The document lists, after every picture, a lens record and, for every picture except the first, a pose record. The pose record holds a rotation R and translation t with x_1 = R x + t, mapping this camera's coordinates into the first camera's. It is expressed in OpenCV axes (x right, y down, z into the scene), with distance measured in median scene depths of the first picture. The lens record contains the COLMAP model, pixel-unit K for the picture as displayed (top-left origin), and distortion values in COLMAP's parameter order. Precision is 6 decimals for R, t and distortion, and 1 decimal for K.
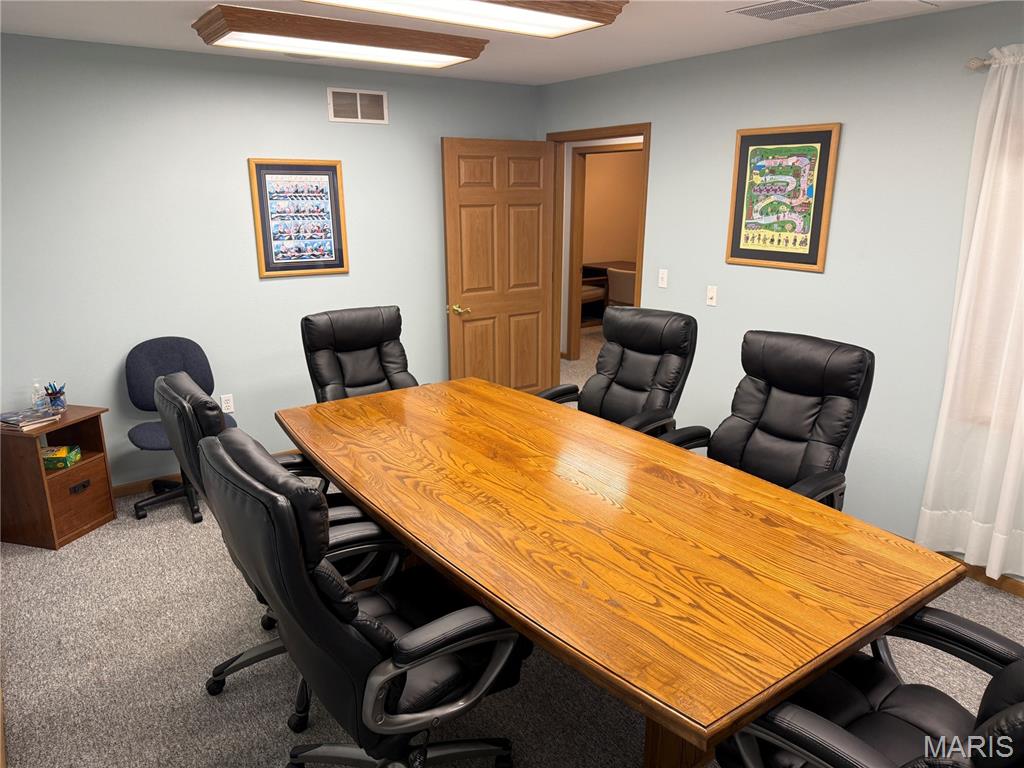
lens RADIAL K [[717.8, 0, 514.2], [0, 717.8, 386.1], [0, 0, 1]] dist [0.121082, -0.153776]
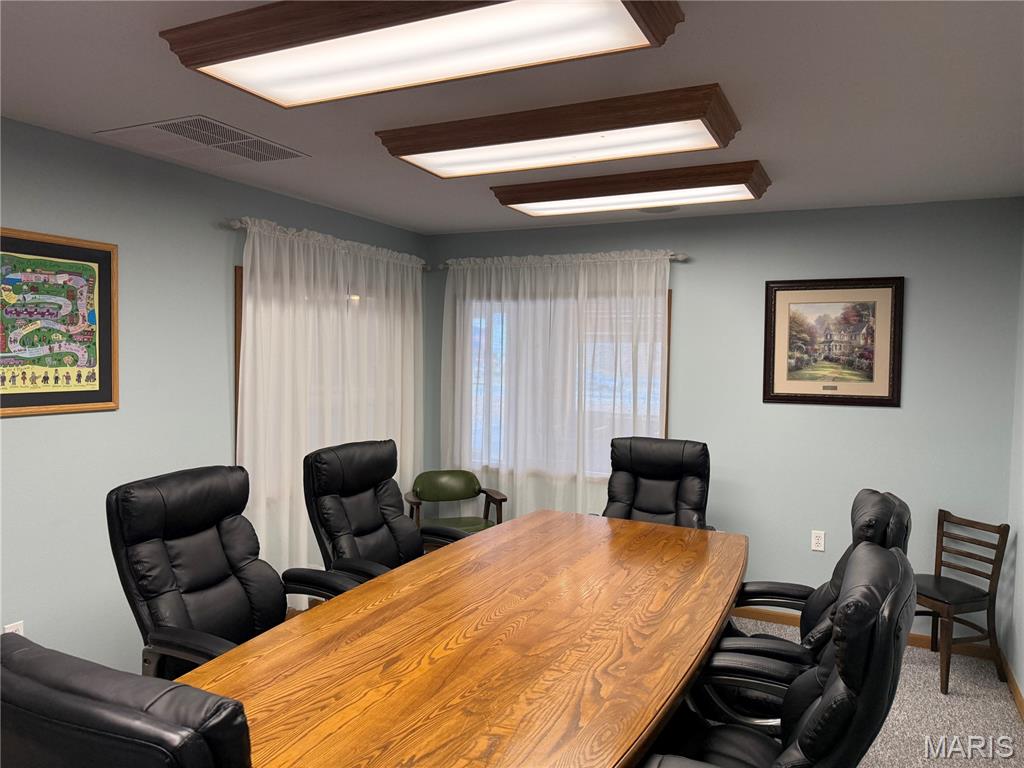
lens RADIAL K [[717.8, 0, 514.2], [0, 717.8, 386.1], [0, 0, 1]] dist [0.121082, -0.153776]
pose [[-0.480246, -0.047991, 0.875820, -0.545943], [0.224711, 0.958448, 0.175736, -0.223454], [-0.847861, 0.281203, -0.449506, 0.962349]]
